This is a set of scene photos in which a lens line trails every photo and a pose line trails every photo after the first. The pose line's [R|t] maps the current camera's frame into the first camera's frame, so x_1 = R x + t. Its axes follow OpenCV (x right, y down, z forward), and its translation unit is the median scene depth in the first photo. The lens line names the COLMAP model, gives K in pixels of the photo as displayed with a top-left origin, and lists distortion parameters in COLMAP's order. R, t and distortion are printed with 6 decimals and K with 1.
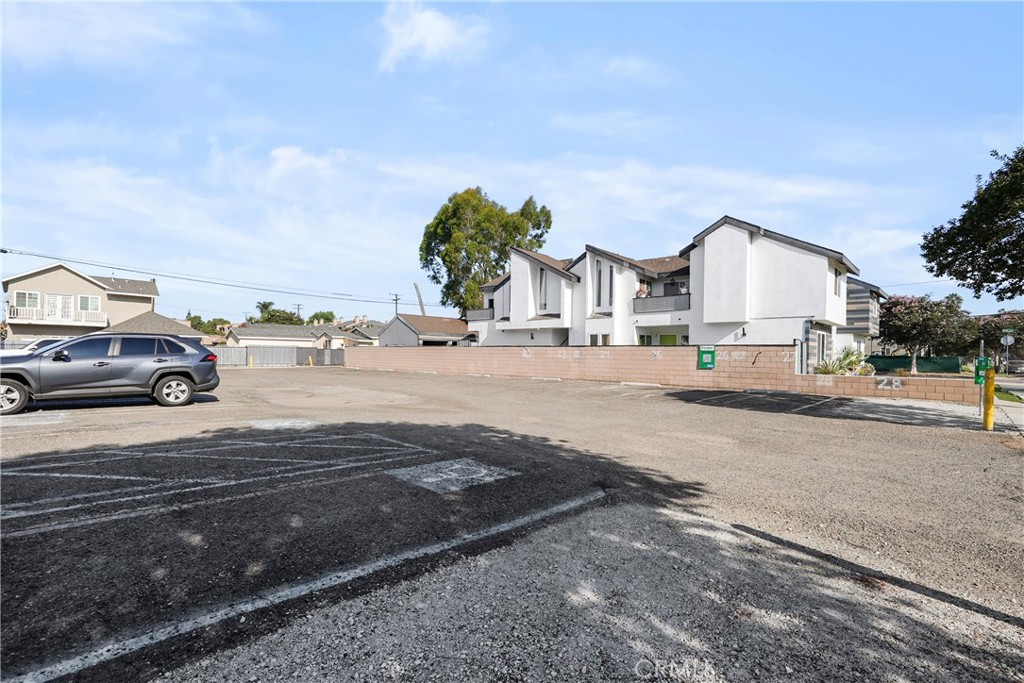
lens RADIAL K [[474.7, 0, 521.6], [0, 474.7, 351.5], [0, 0, 1]] dist [-0.002989, -0.000044]
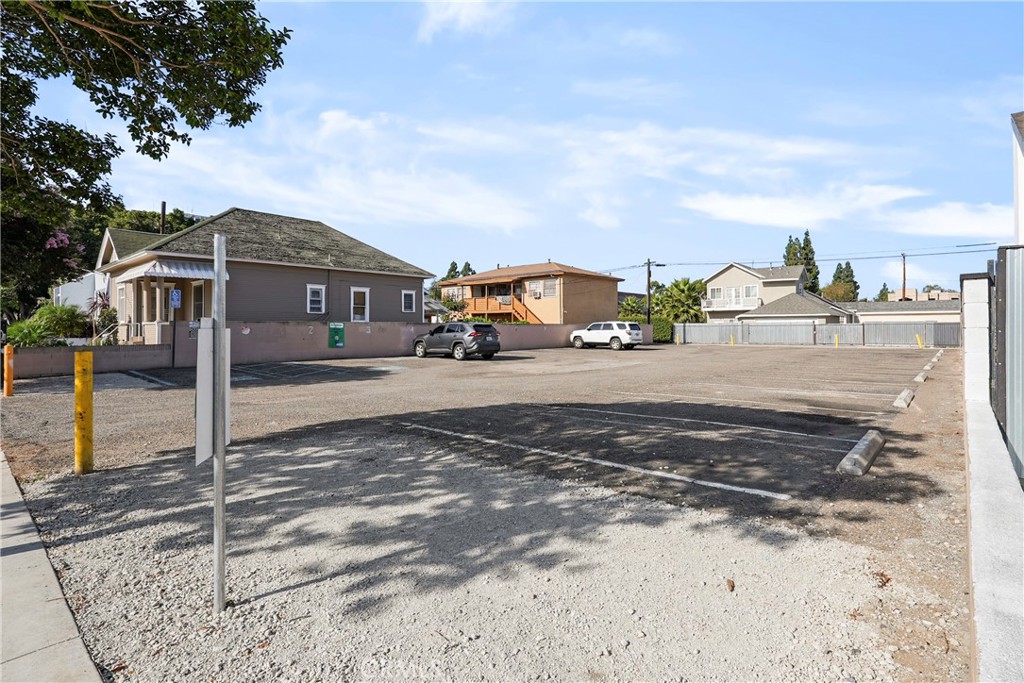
lens RADIAL K [[503.8, 0, 517.4], [0, 503.8, 321.9], [0, 0, 1]] dist [-0.003342, -0.000058]
pose [[0.039047, -0.024496, -0.998937, 0.584244], [0.008282, 0.999673, -0.024191, 0.006301], [0.999203, -0.007328, 0.039238, 0.538987]]
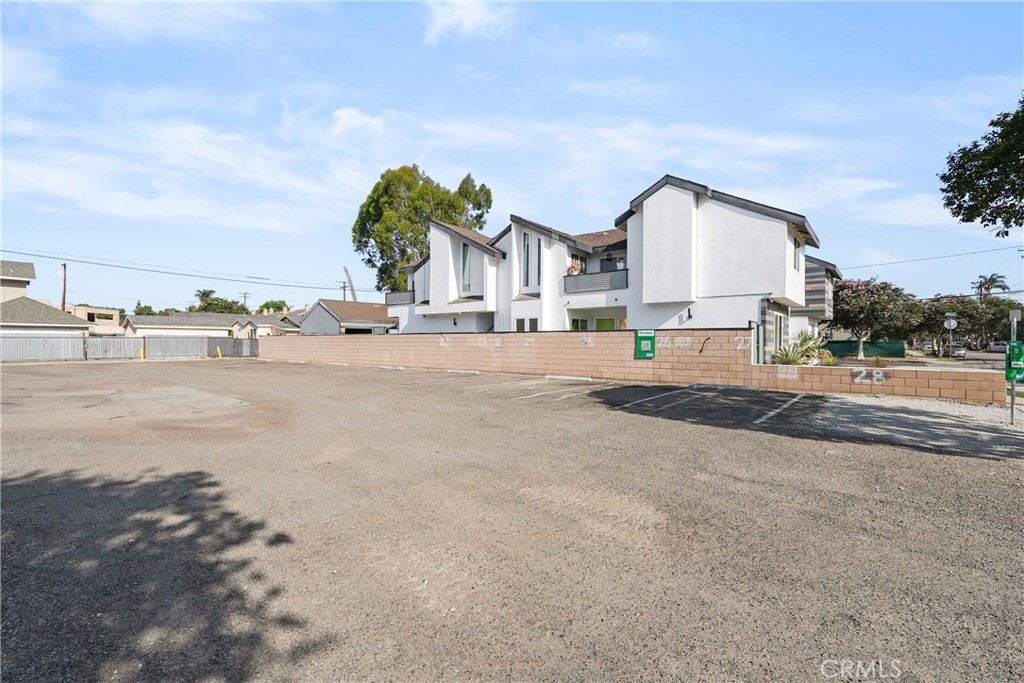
lens RADIAL K [[458.6, 0, 514.3], [0, 458.6, 338.8], [0, 0, 1]] dist [-0.003929, 0.000233]
pose [[0.997866, -0.008545, 0.064732, 0.090545], [0.008644, 0.999962, -0.001242, 0.001074], [-0.064719, 0.001799, 0.997902, 0.179951]]
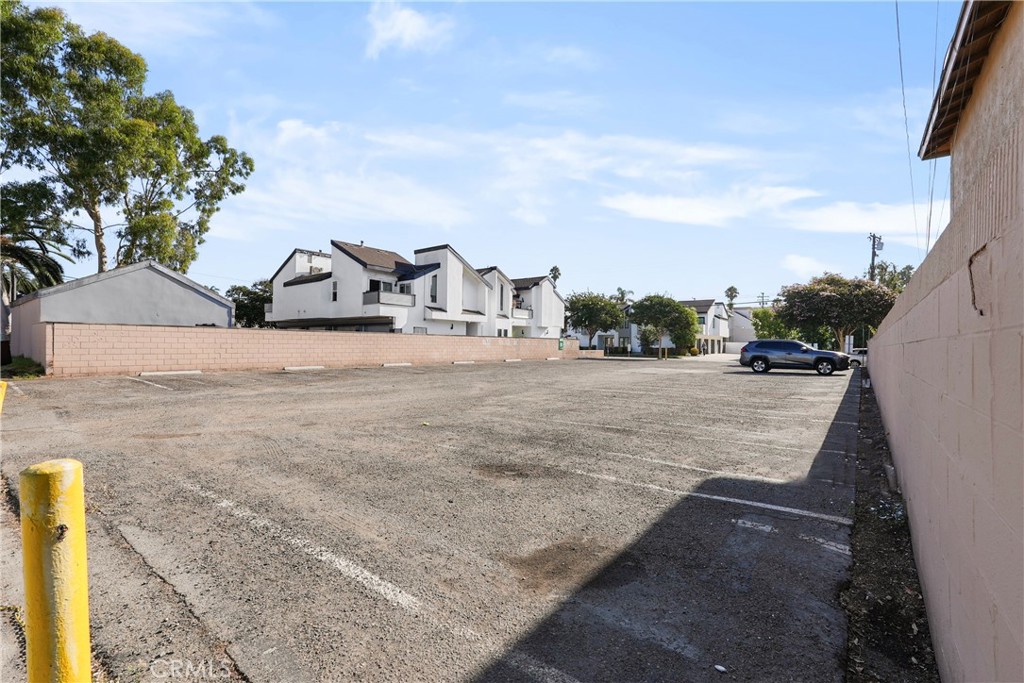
lens RADIAL K [[452.2, 0, 512.0], [0, 452.2, 341.5], [0, 0, 1]] dist [-0.010059, 0.007274]
pose [[-0.102234, -0.009657, 0.994714, -1.294650], [-0.021136, 0.999748, 0.007534, -0.008990], [-0.994536, -0.020254, -0.102412, 1.144402]]
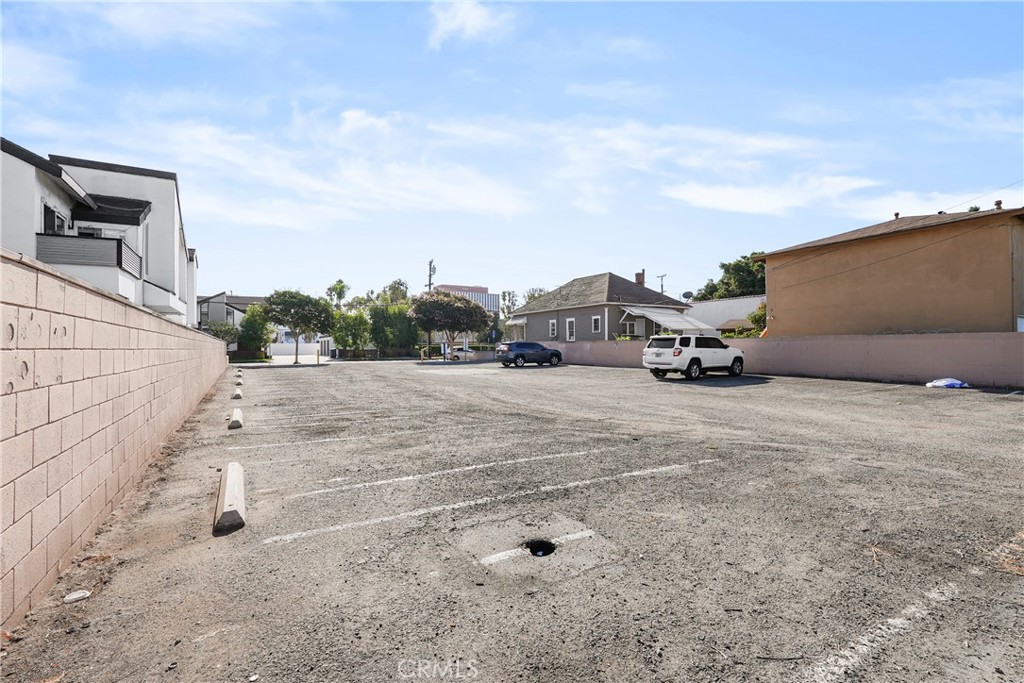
lens RADIAL K [[452.2, 0, 512.0], [0, 452.2, 341.5], [0, 0, 1]] dist [-0.010059, 0.007274]
pose [[-0.964714, -0.001183, 0.263297, -0.699798], [-0.003801, 0.999948, -0.009434, -0.004550], [-0.263272, -0.010102, -0.964669, 1.726816]]
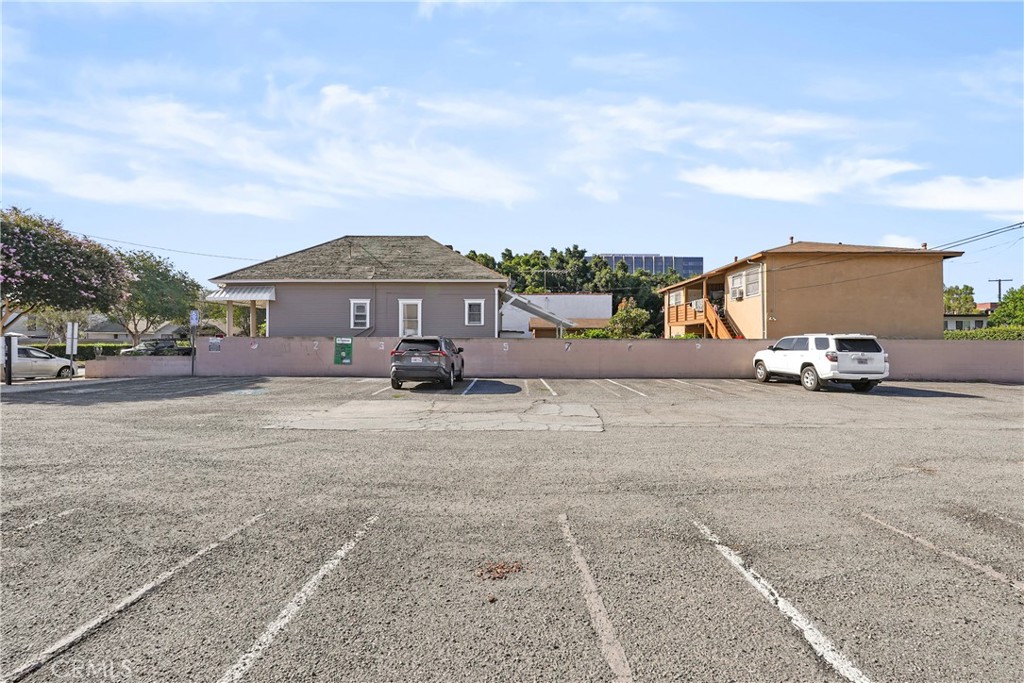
lens RADIAL K [[458.6, 0, 514.3], [0, 458.6, 338.8], [0, 0, 1]] dist [-0.003929, 0.000233]
pose [[-0.723691, -0.024243, -0.689698, -0.029732], [-0.009808, 0.999643, -0.024846, 0.001136], [0.690055, -0.011216, -0.723670, 1.028741]]
